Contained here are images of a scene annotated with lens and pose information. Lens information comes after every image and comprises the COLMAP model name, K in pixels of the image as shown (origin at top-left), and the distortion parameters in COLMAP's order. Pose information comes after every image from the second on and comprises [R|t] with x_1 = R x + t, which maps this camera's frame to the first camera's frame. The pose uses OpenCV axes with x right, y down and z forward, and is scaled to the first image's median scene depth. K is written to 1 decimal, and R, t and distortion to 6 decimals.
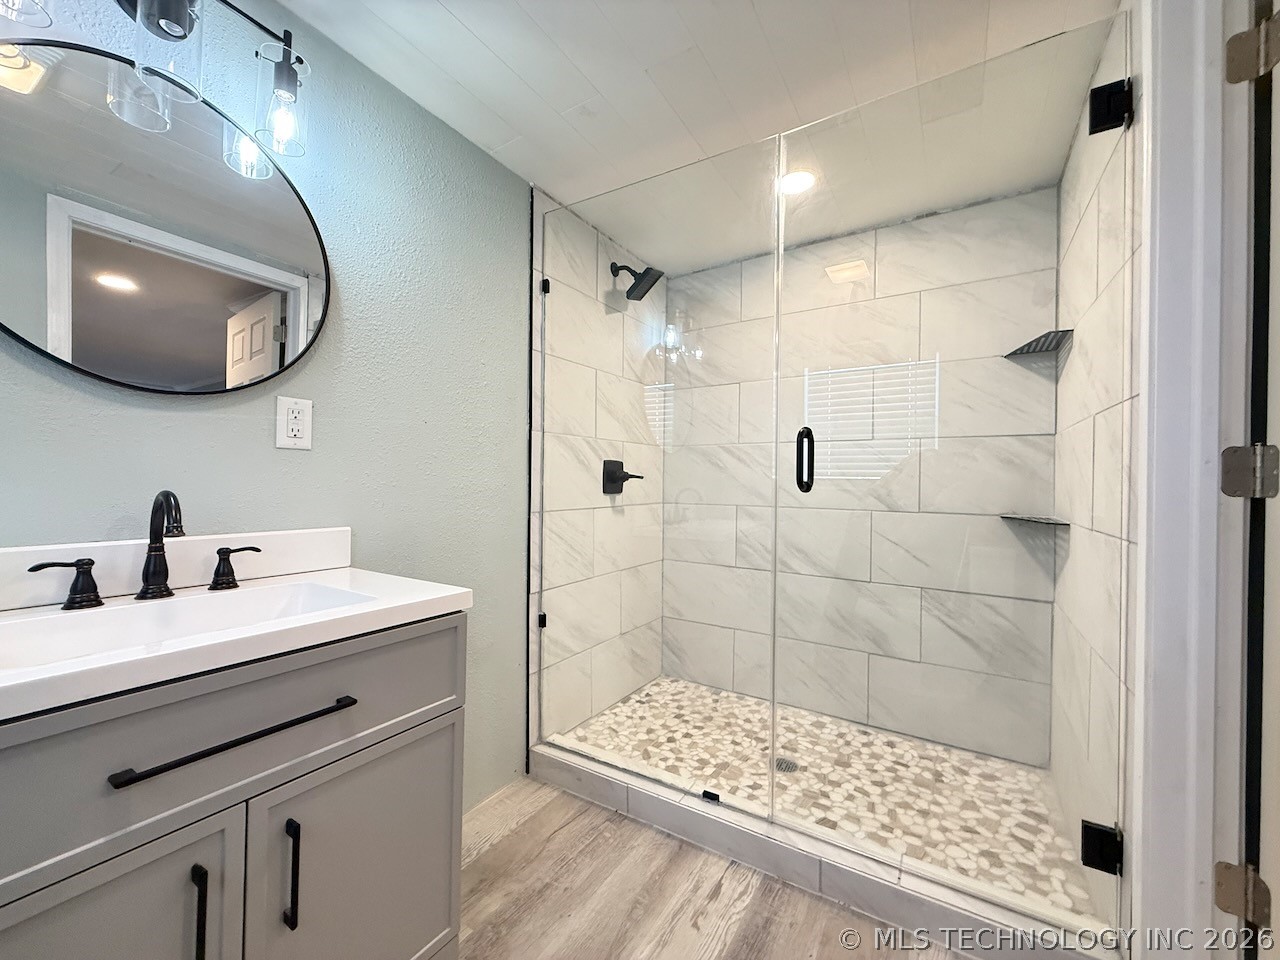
lens RADIAL K [[508.9, 0, 636.9], [0, 508.9, 479.8], [0, 0, 1]] dist [0.000966, -0.000294]
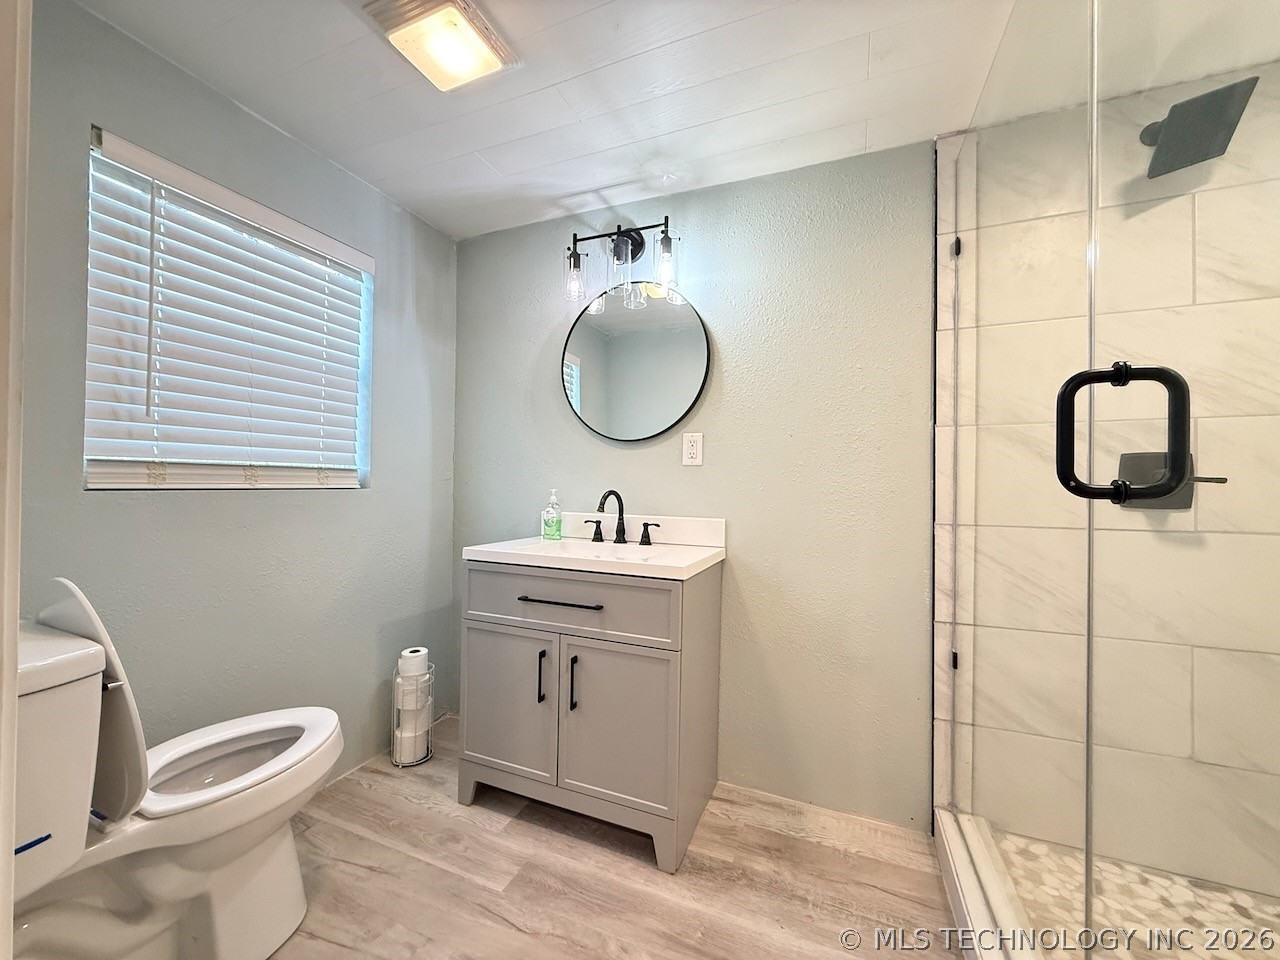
lens RADIAL K [[508.9, 0, 635.3], [0, 508.9, 480.7], [0, 0, 1]] dist [0.000966, -0.000294]
pose [[0.159211, -0.019419, -0.987054, 0.661605], [-0.005459, 0.999774, -0.020550, 0.014909], [0.987230, 0.008660, 0.159069, 0.457678]]
